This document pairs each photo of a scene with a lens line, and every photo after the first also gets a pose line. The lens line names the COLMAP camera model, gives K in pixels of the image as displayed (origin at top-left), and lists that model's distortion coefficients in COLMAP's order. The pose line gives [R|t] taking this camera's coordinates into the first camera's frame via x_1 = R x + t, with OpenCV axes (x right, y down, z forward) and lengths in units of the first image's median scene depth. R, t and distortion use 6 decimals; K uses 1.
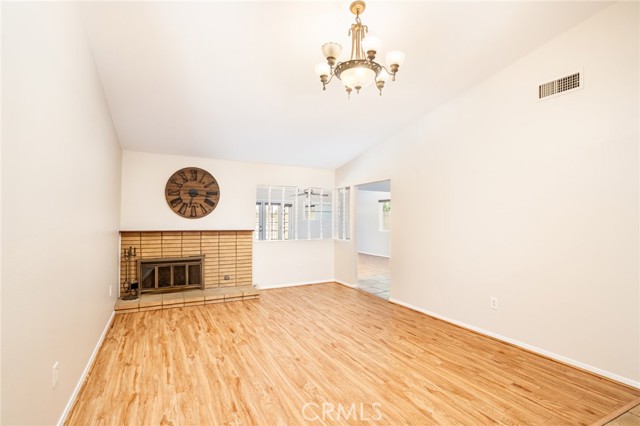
lens RADIAL K [[300.2, 0, 320.0], [0, 300.2, 213.0], [0, 0, 1]] dist [-0.020649, 0.000794]
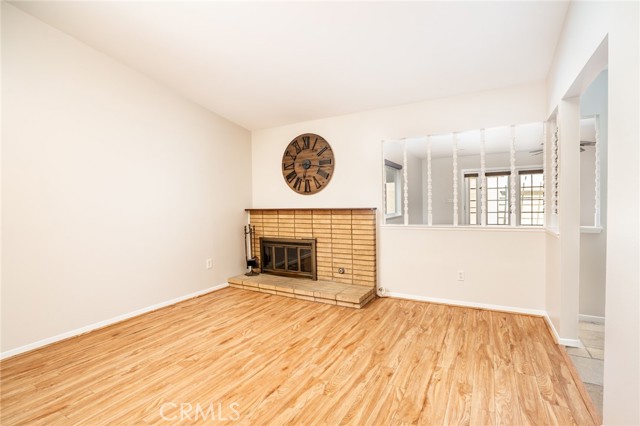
lens RADIAL K [[300.2, 0, 320.0], [0, 300.2, 213.0], [0, 0, 1]] dist [-0.020649, 0.000794]
pose [[0.530225, 0.005131, -0.847841, 0.323473], [0.035042, 0.998995, 0.027960, 0.049496], [0.847132, -0.044535, 0.529512, 0.596452]]
